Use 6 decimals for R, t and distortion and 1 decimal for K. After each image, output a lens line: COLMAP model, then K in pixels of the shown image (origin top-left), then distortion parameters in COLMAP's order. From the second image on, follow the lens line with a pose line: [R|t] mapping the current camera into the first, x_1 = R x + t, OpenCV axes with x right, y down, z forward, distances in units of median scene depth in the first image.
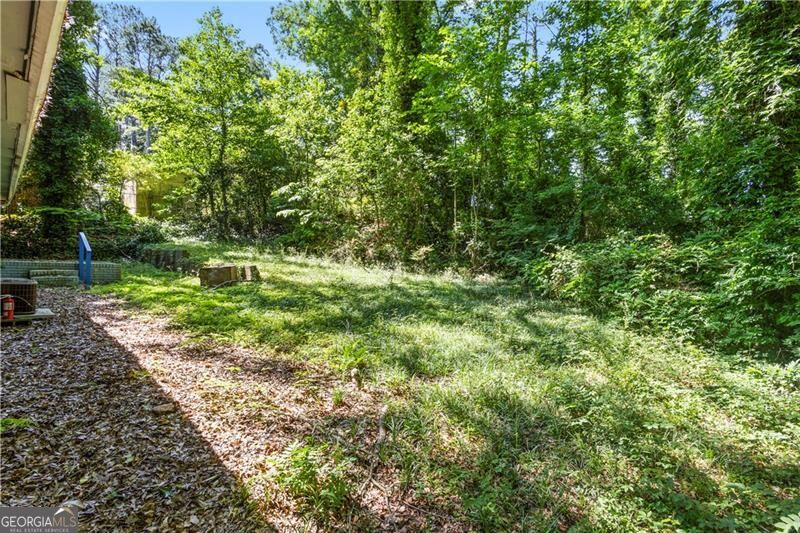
lens RADIAL K [[376.4, 0, 398.4], [0, 376.4, 261.5], [0, 0, 1]] dist [0.000646, 0.000062]
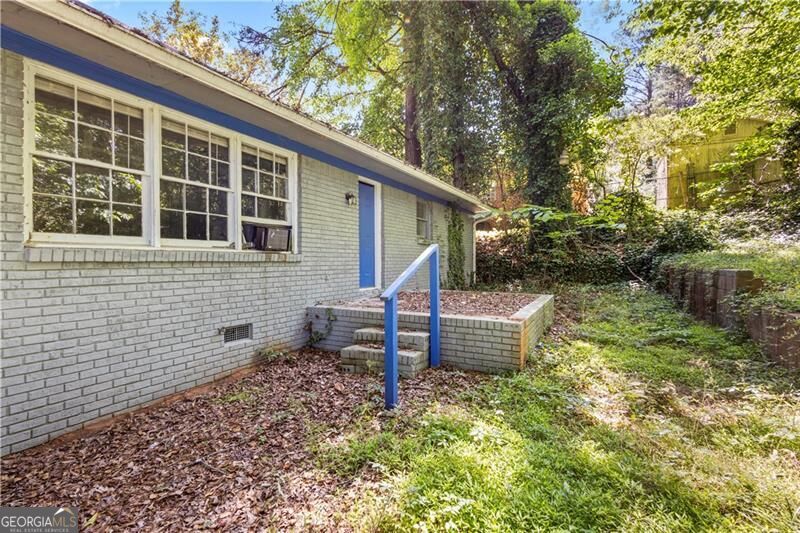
lens RADIAL K [[376.4, 0, 398.4], [0, 376.4, 261.5], [0, 0, 1]] dist [0.000646, 0.000062]
pose [[0.271790, -0.028970, -0.961920, -0.259356], [0.008610, 0.999580, -0.027671, -0.025742], [0.962318, -0.000762, 0.271926, 0.482641]]
